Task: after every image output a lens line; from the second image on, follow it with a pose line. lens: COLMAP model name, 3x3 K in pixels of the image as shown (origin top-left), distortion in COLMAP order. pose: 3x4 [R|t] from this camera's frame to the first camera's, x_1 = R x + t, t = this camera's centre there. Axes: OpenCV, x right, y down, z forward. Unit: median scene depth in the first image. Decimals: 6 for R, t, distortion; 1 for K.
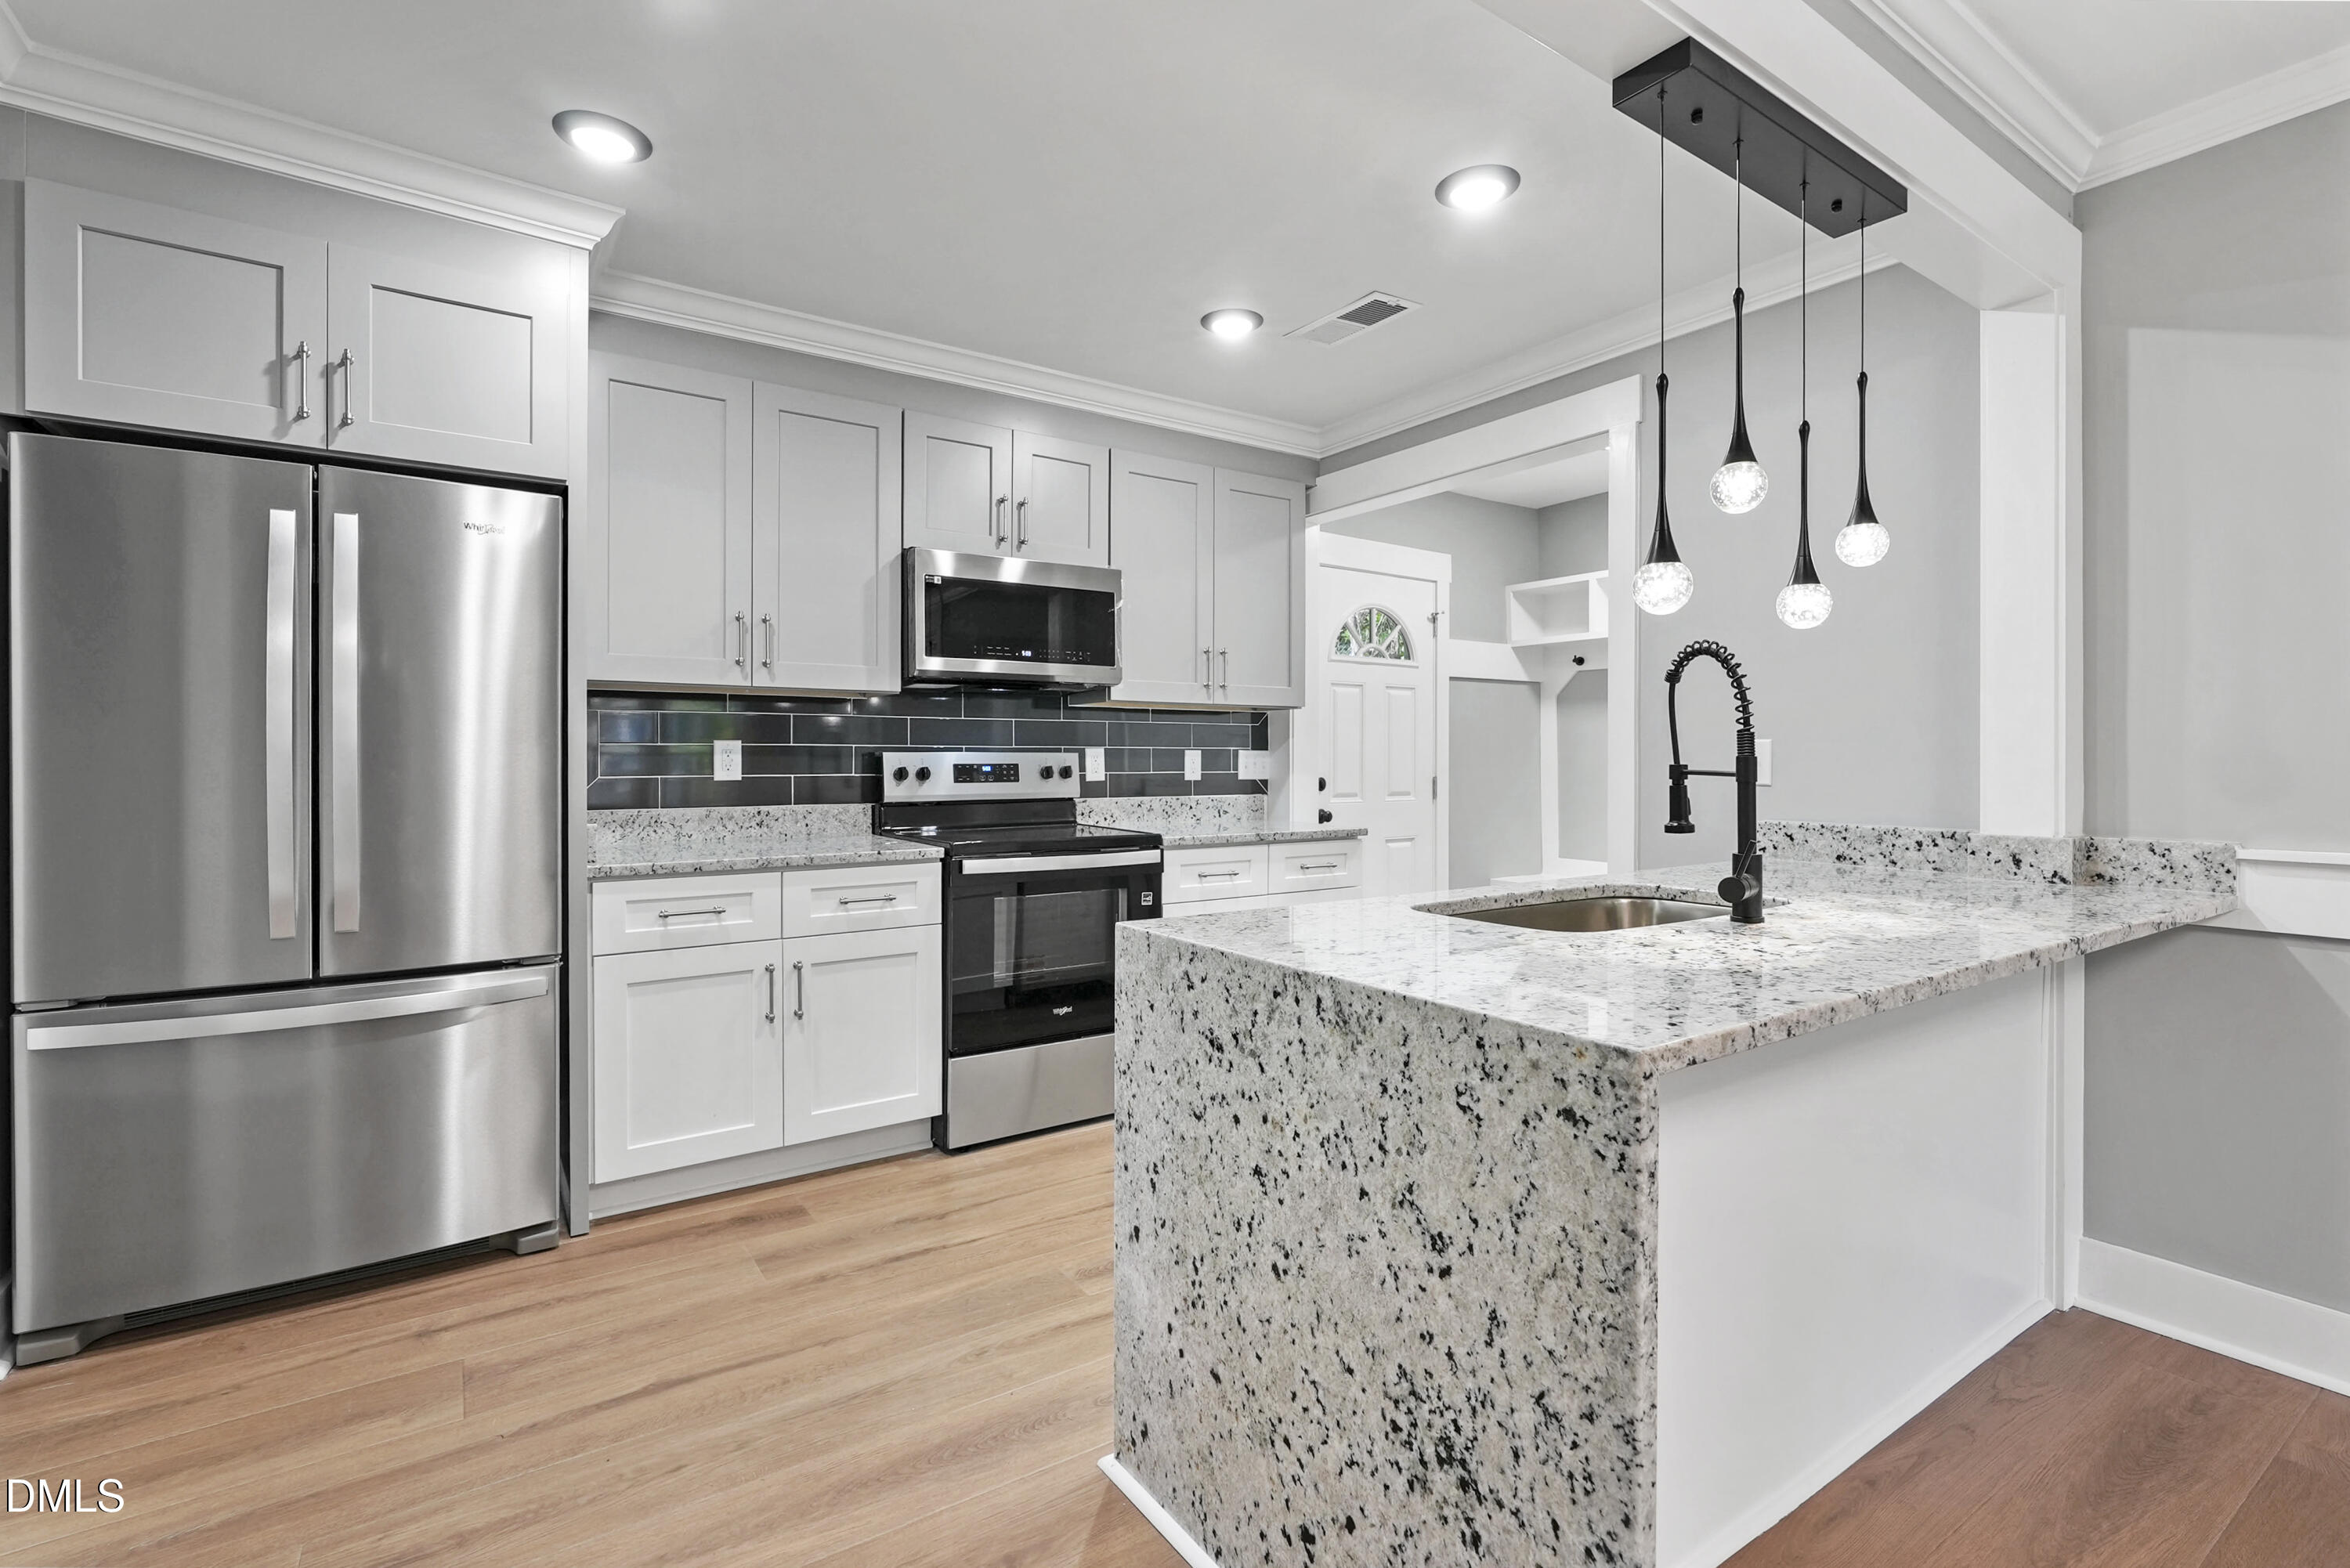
lens RADIAL K [[1065.1, 0, 1165.9], [0, 1065.1, 758.8], [0, 0, 1]] dist [-0.011510, 0.005312]
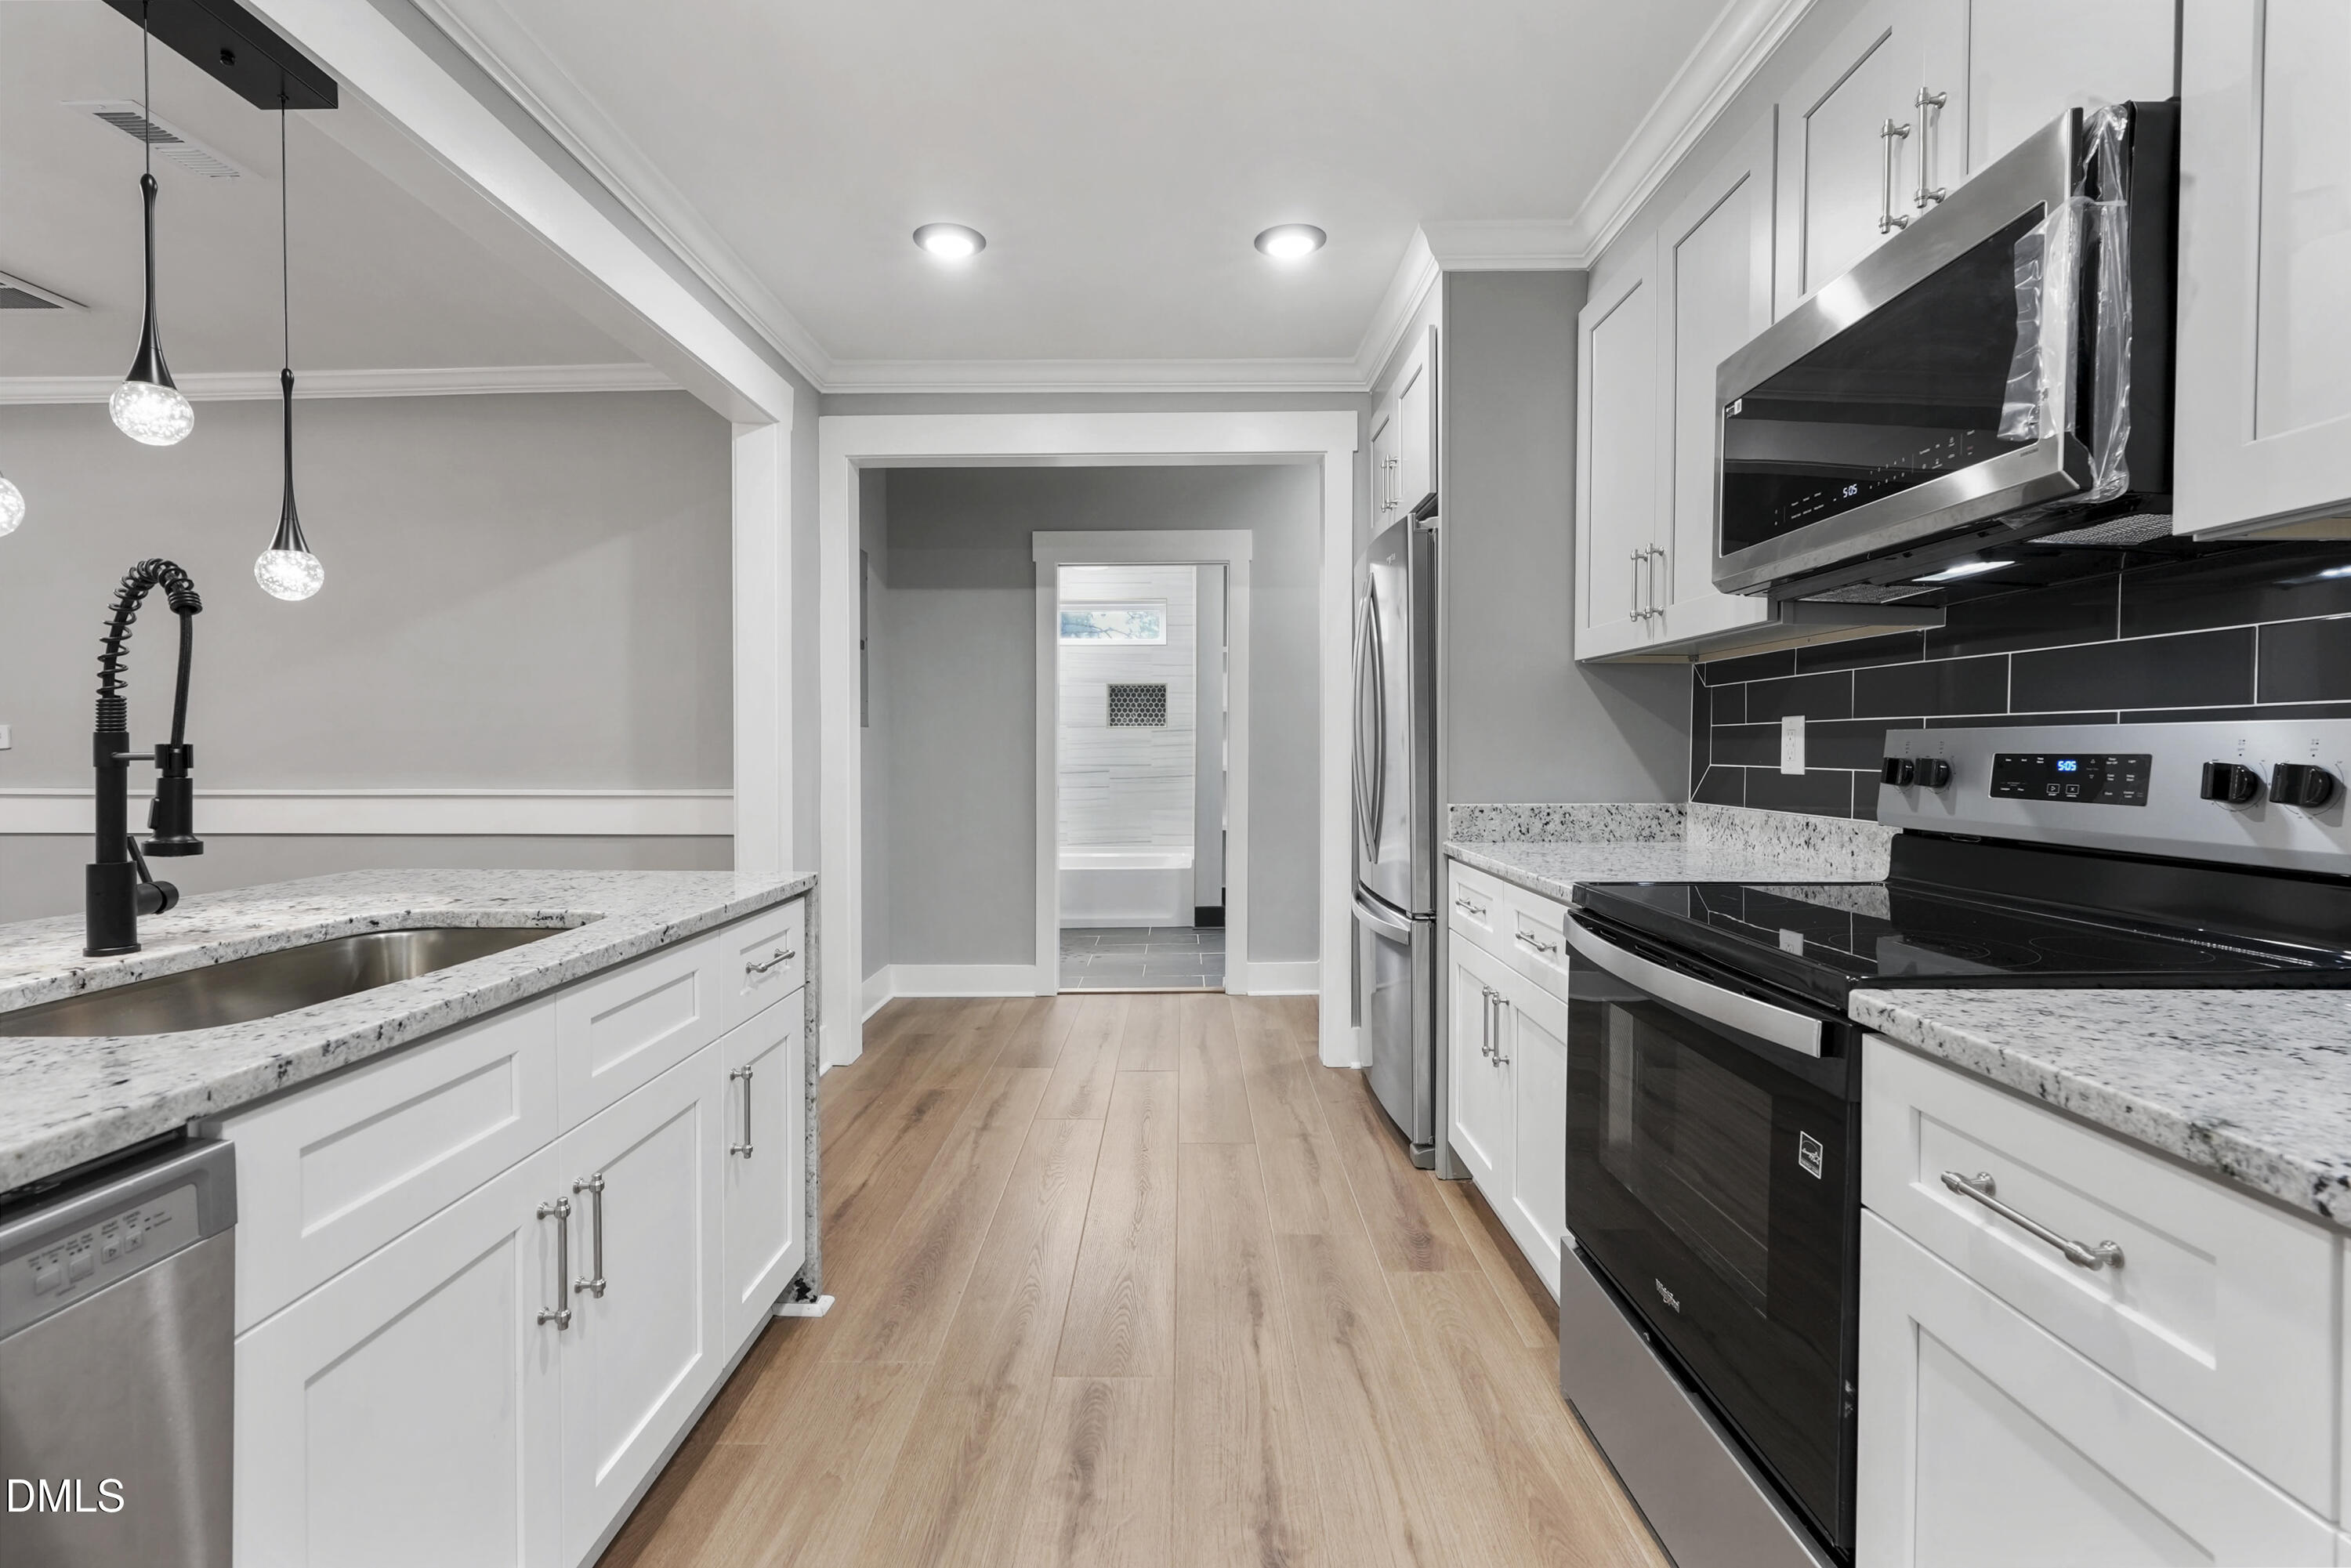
lens RADIAL K [[1065.5, 0, 1169.7], [0, 1065.5, 766.8], [0, 0, 1]] dist [-0.011510, 0.005312]
pose [[-0.569190, 0.014577, -0.822077, 0.497875], [-0.002979, 0.999800, 0.019791, 0.003955], [0.822201, 0.013714, -0.569032, 1.375397]]
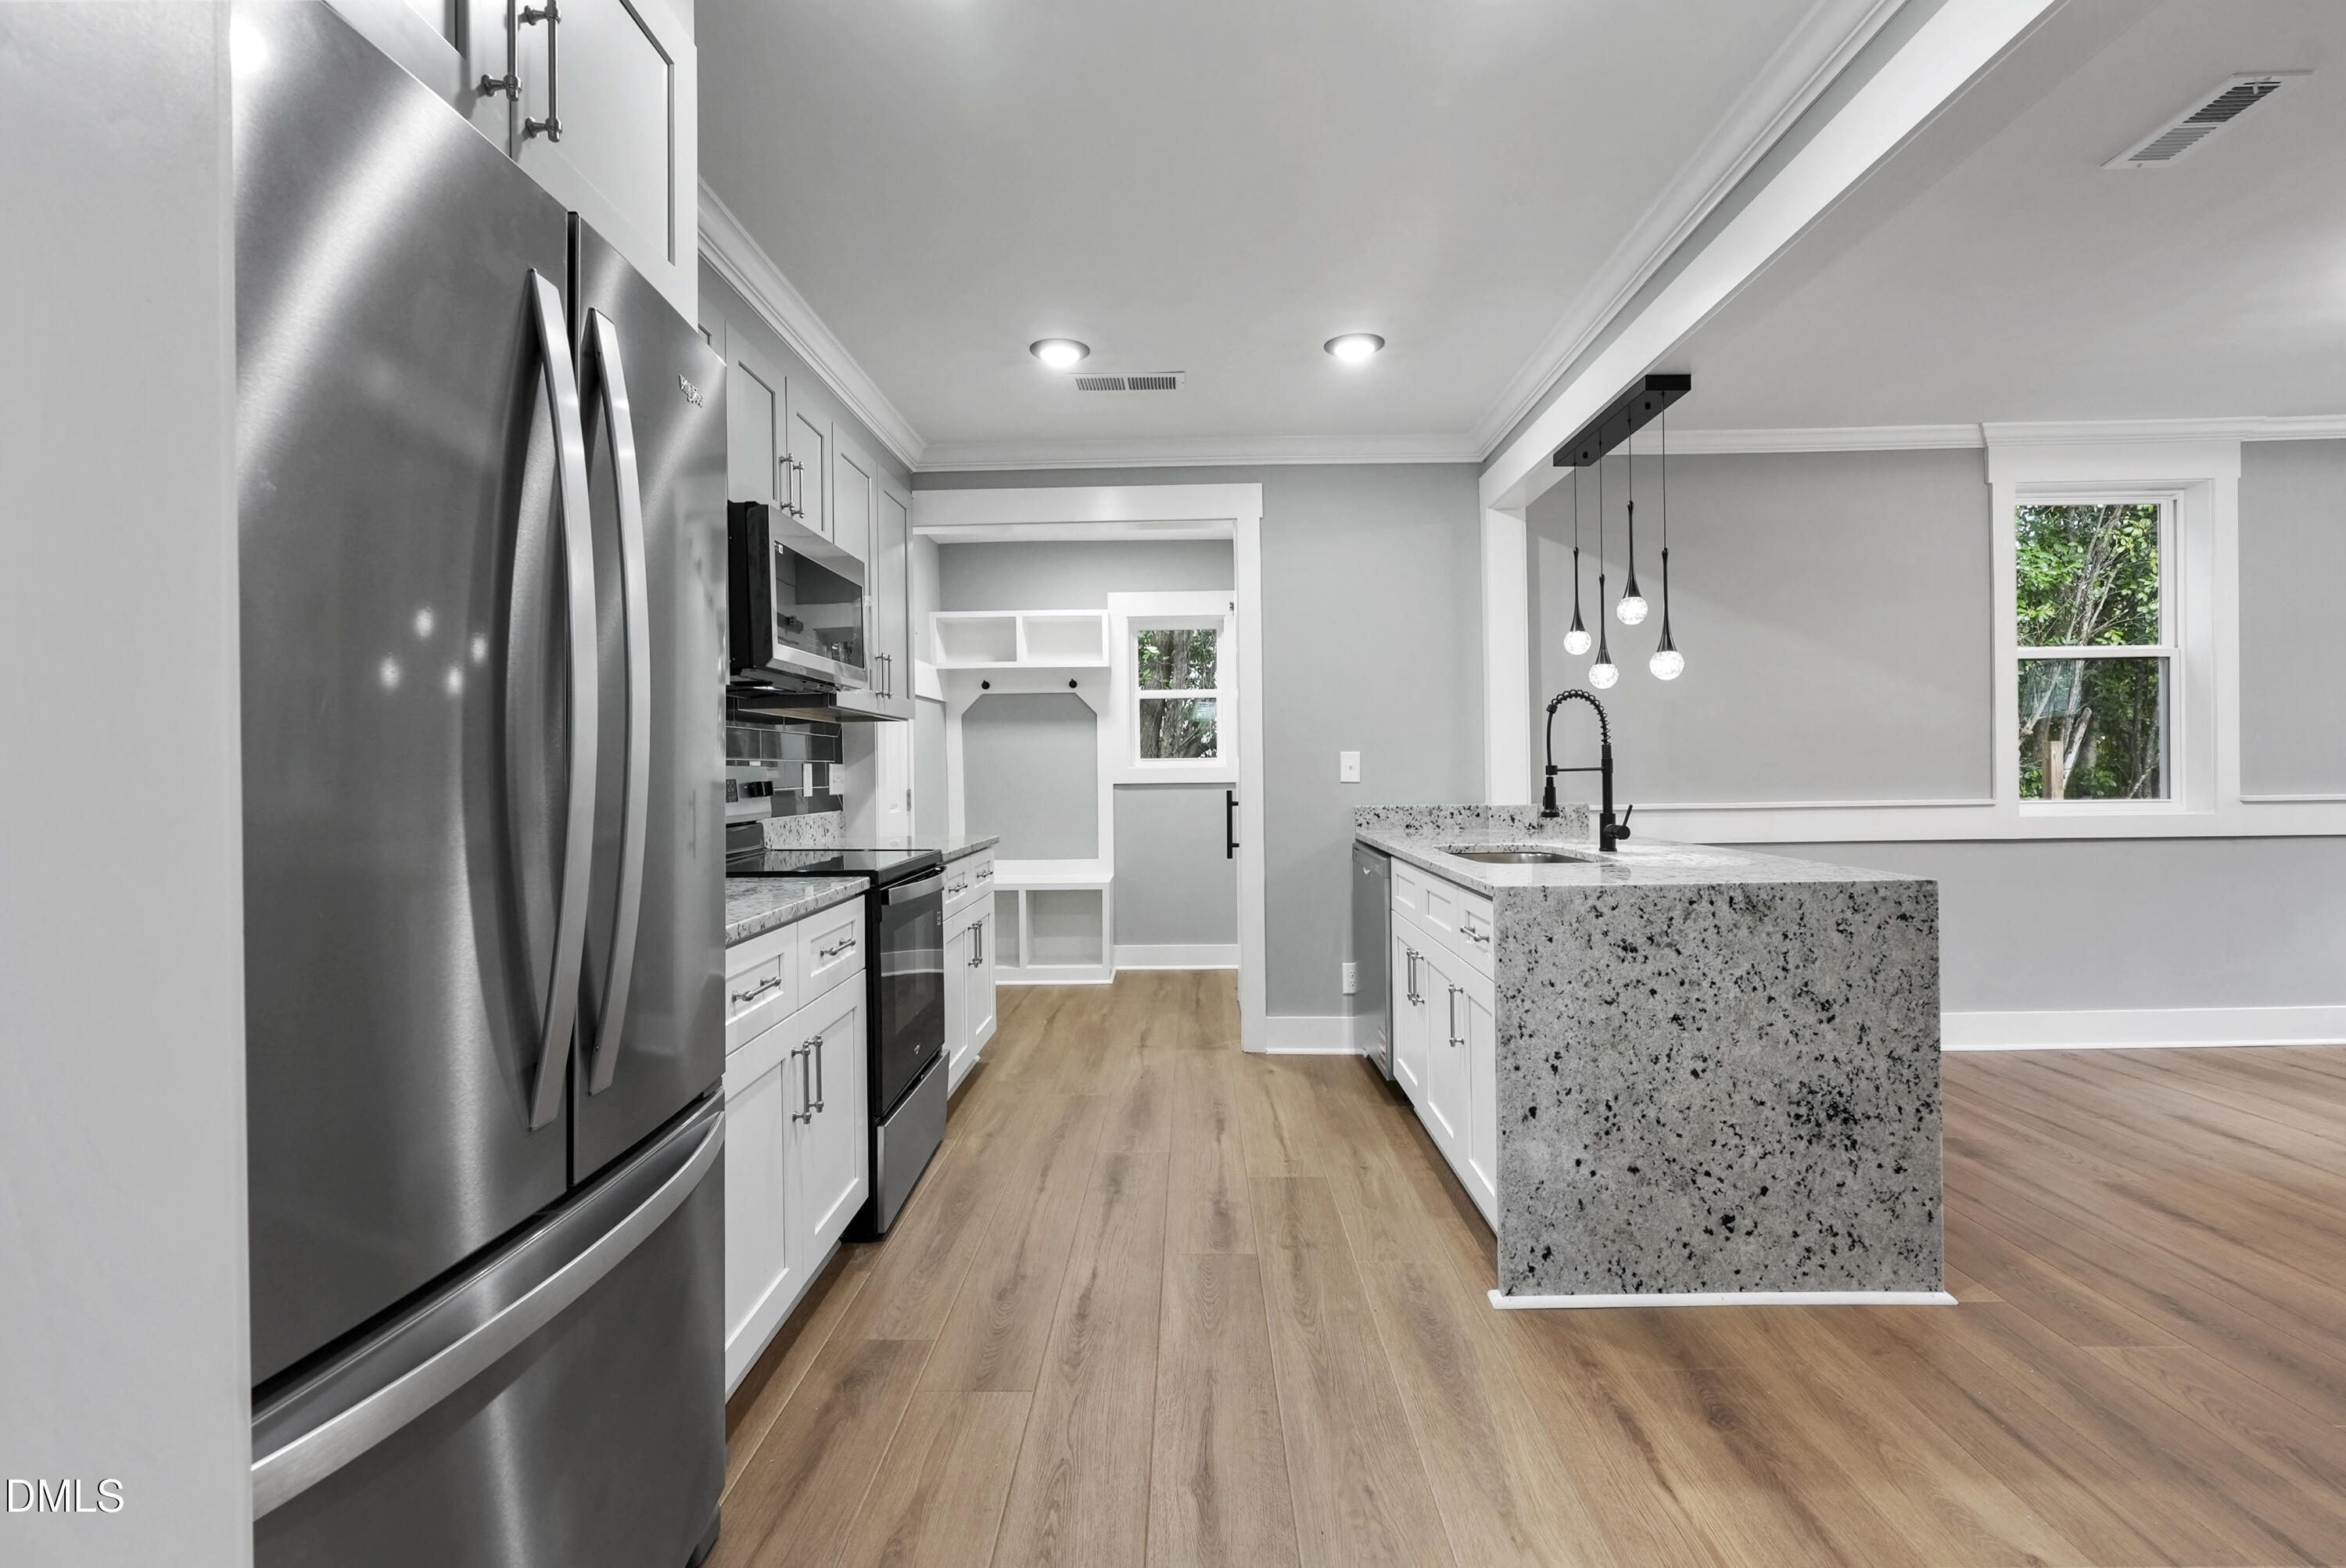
lens RADIAL K [[1063.4, 0, 1173.3], [0, 1063.4, 770.8], [0, 0, 1]] dist [-0.011510, 0.005312]
pose [[0.572915, -0.008274, 0.819573, -0.901093], [0.014313, 0.999898, 0.000090, 0.004906], [-0.819490, 0.011679, 0.572975, 0.388666]]
